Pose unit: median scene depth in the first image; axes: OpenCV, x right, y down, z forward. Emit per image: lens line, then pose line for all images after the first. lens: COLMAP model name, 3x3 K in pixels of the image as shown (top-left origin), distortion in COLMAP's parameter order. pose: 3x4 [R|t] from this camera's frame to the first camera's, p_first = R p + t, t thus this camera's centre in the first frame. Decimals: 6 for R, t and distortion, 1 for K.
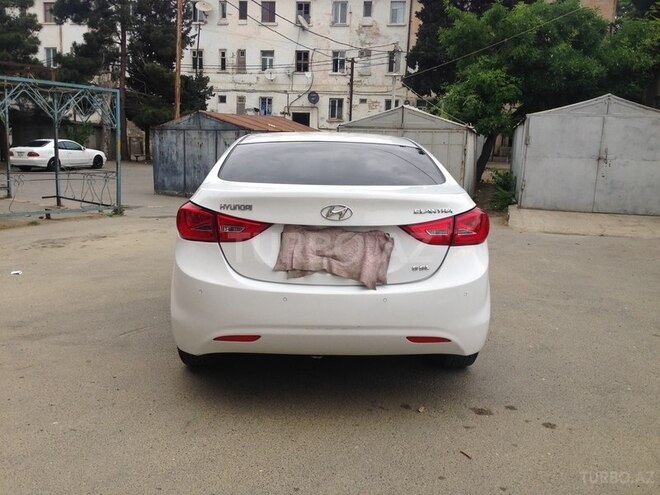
lens RADIAL K [[634.2, 0, 331.3], [0, 634.2, 246.9], [0, 0, 1]] dist [0.055220, 0.000000]
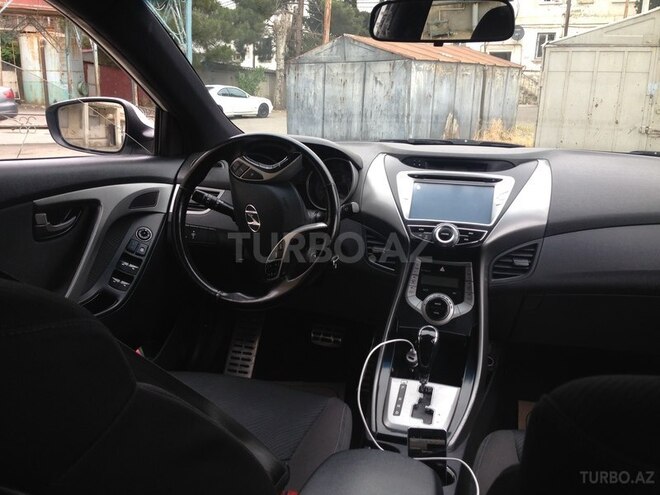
lens RADIAL K [[632.4, 0, 328.7], [0, 632.4, 249.8], [0, 0, 1]] dist [0.023561, 0.000000]
pose [[0.952784, 0.067428, -0.296067, 0.005370], [-0.044077, 0.995418, 0.084857, -0.029854], [0.300432, -0.067801, 0.951390, 0.283360]]
